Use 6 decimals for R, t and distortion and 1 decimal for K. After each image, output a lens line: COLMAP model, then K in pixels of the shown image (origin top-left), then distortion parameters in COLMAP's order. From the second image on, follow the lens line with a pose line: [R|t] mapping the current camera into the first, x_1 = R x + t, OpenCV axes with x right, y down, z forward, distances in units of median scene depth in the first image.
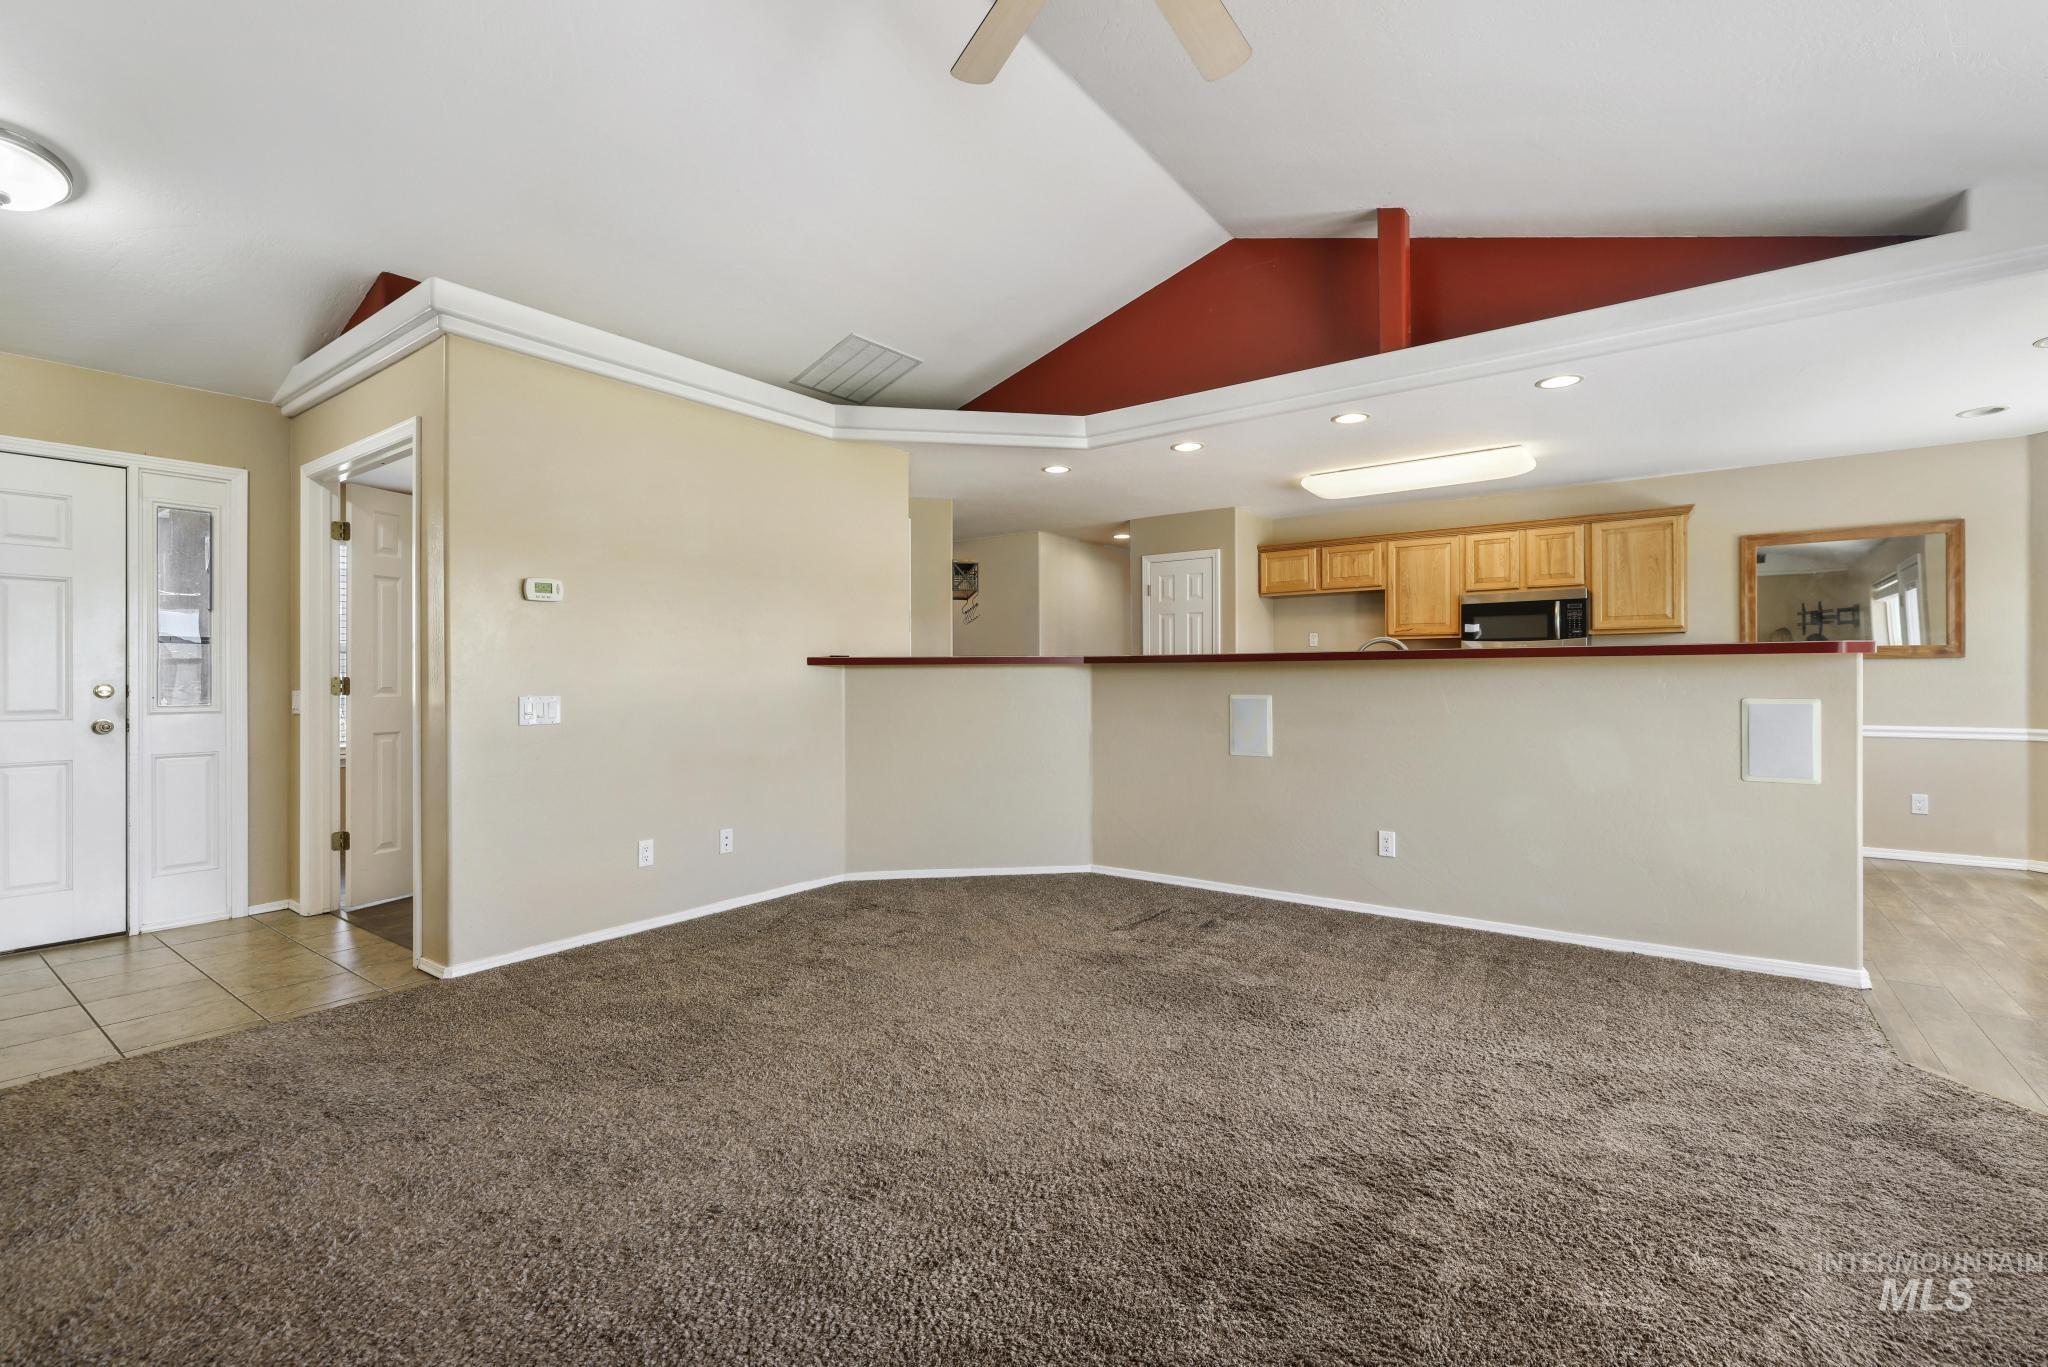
lens RADIAL K [[892.6, 0, 1021.2], [0, 892.6, 677.8], [0, 0, 1]] dist [0.000174, -0.000661]
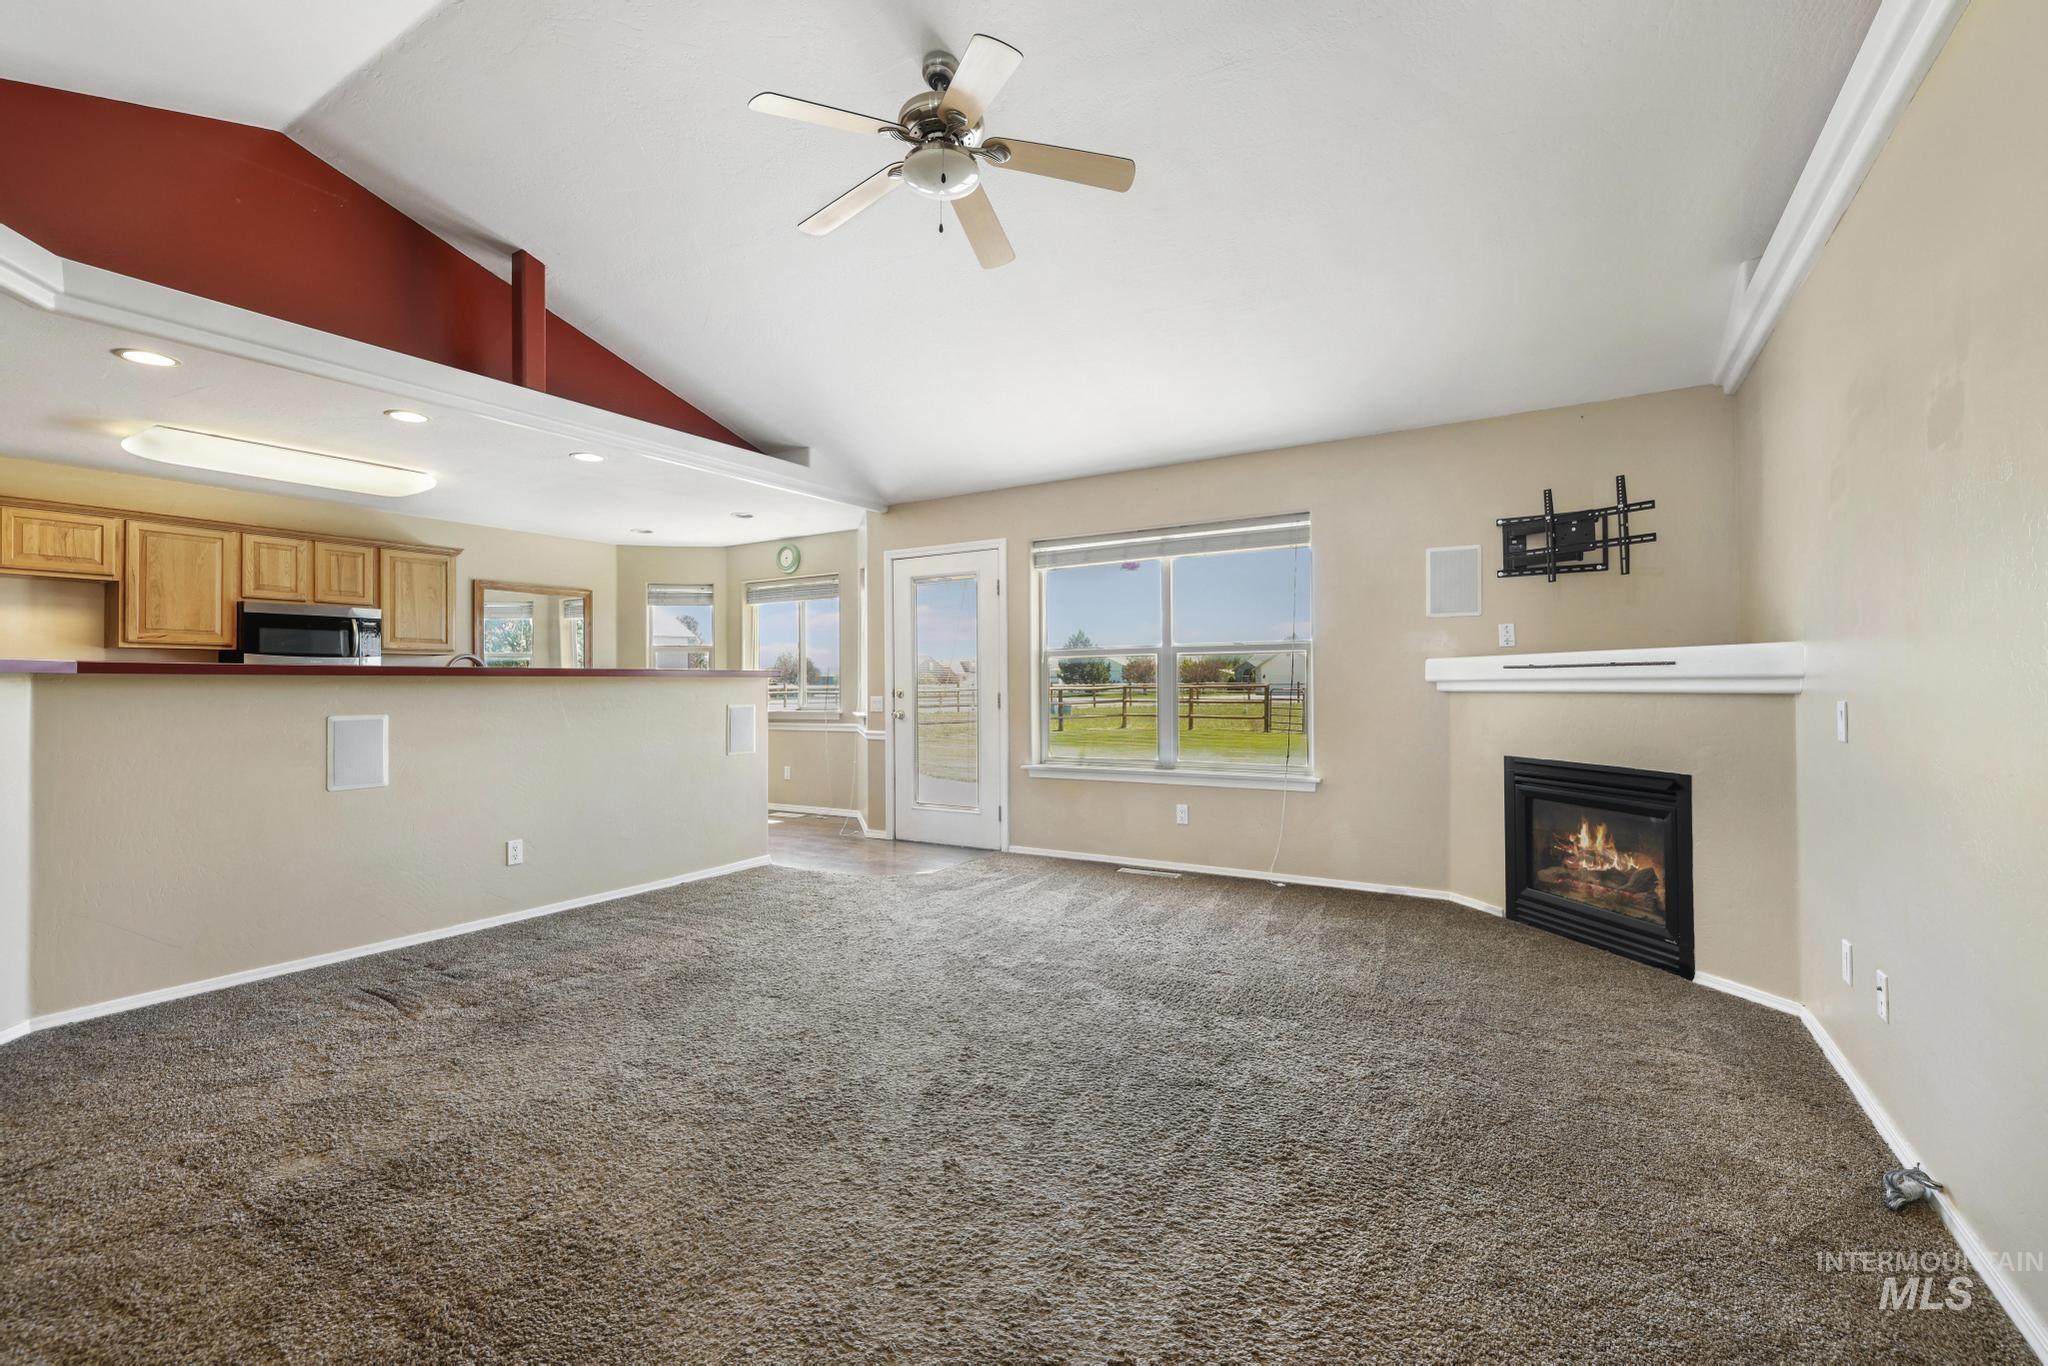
lens RADIAL K [[892.6, 0, 1005.9], [0, 892.6, 674.9], [0, 0, 1]] dist [0.000174, -0.000661]
pose [[-0.071904, 0.017545, 0.997257, -0.470544], [0.008455, 0.999820, -0.016980, 0.000606], [-0.997376, 0.007211, -0.072040, 0.346157]]
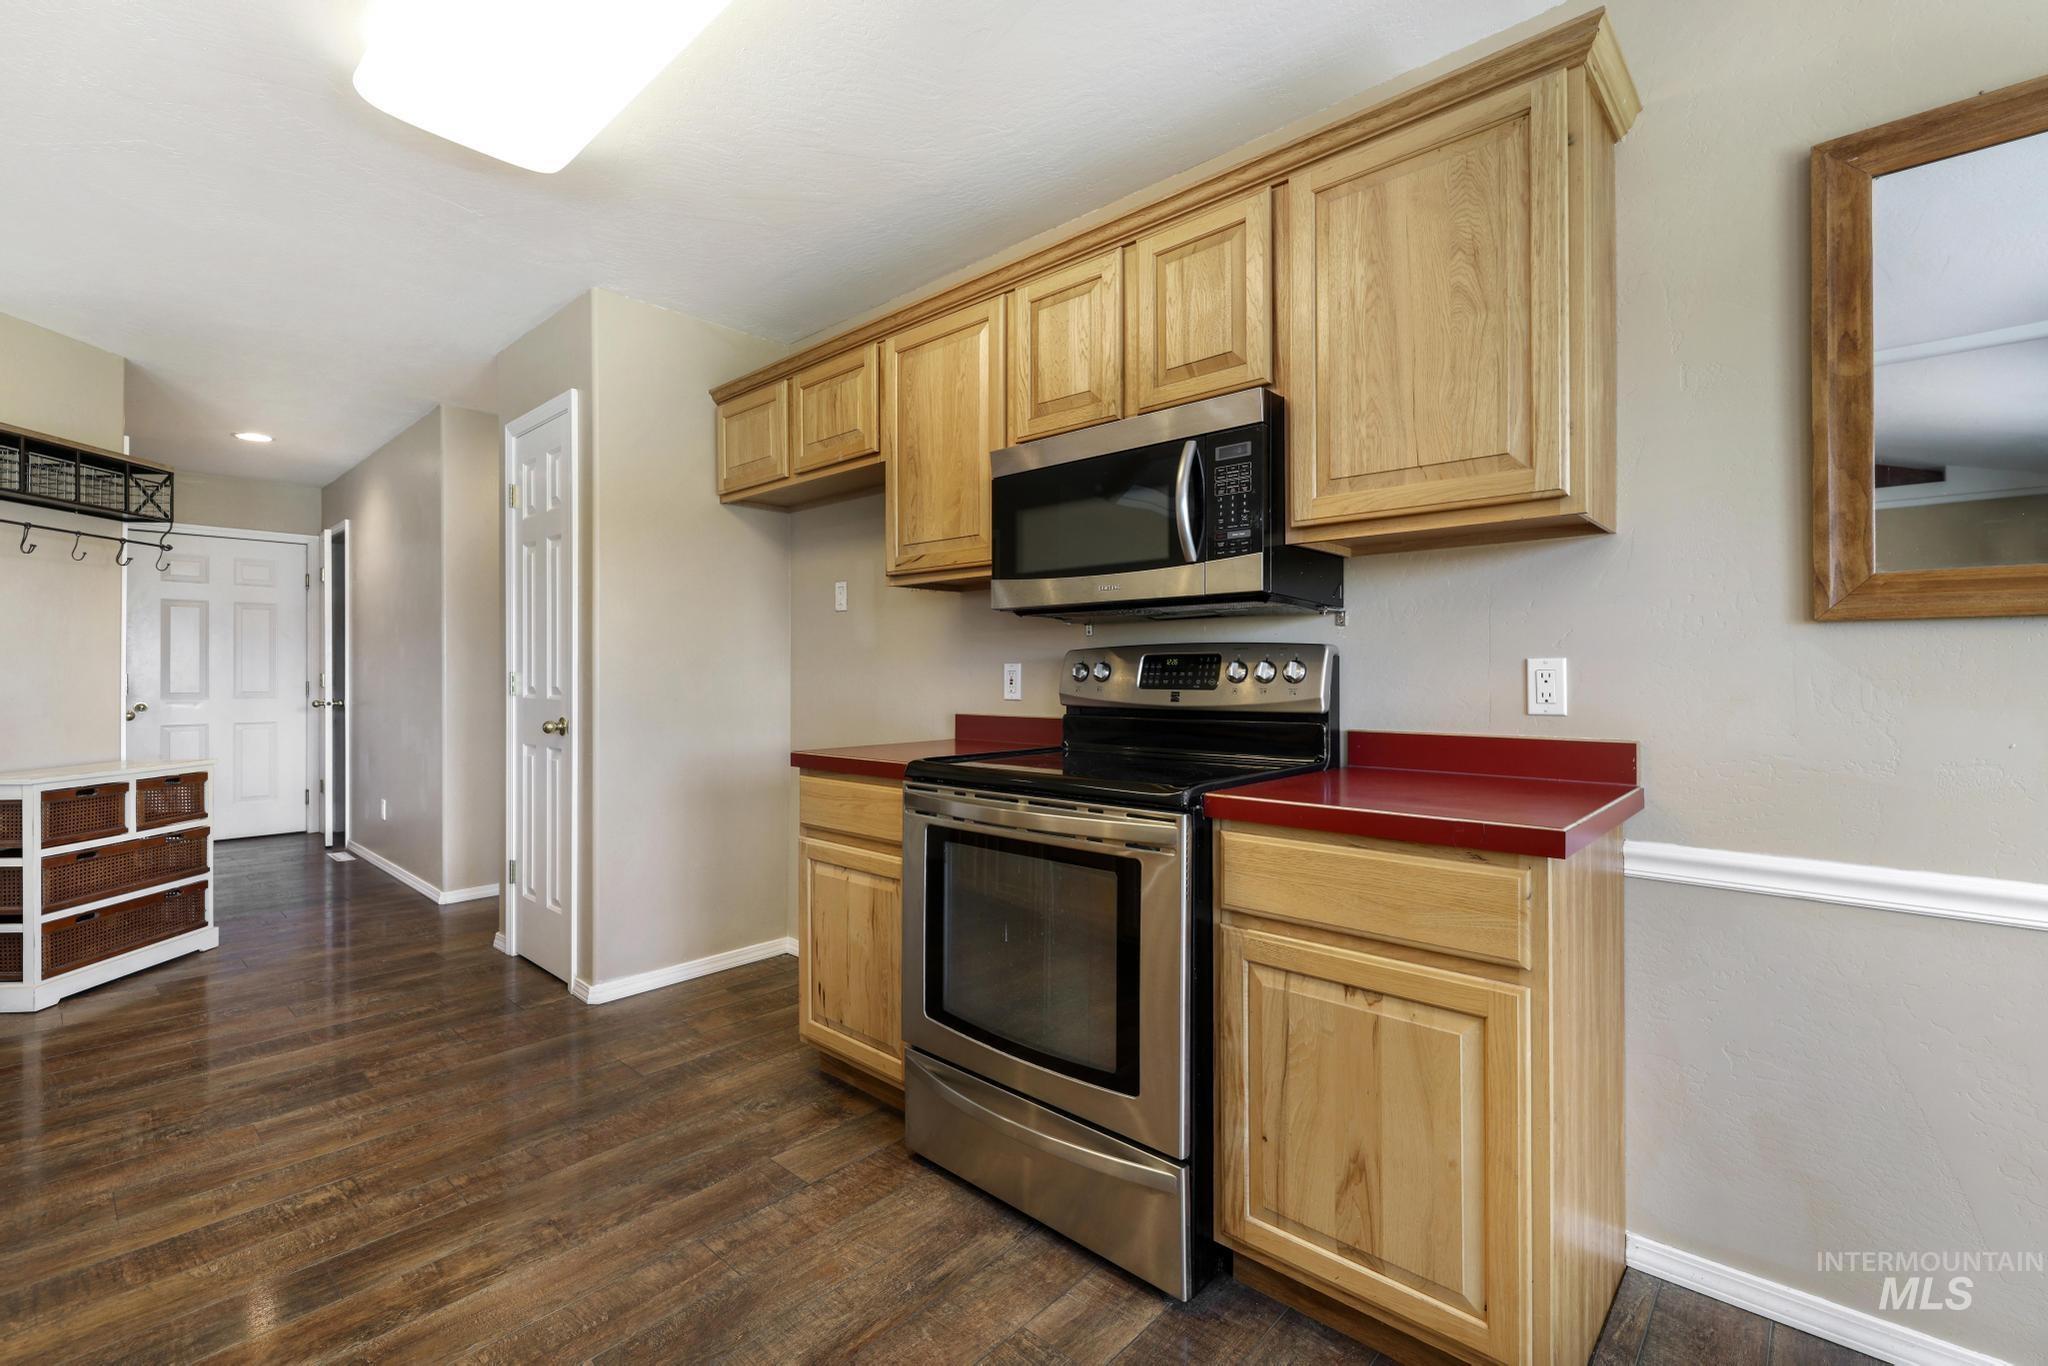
lens RADIAL K [[892.6, 0, 1035.2], [0, 892.6, 669.4], [0, 0, 1]] dist [0.000174, -0.000661]
pose [[0.995565, 0.000229, -0.094072, 0.592183], [-0.000425, 0.999998, -0.002061, -0.005245], [0.094072, 0.002092, 0.995563, 0.702119]]
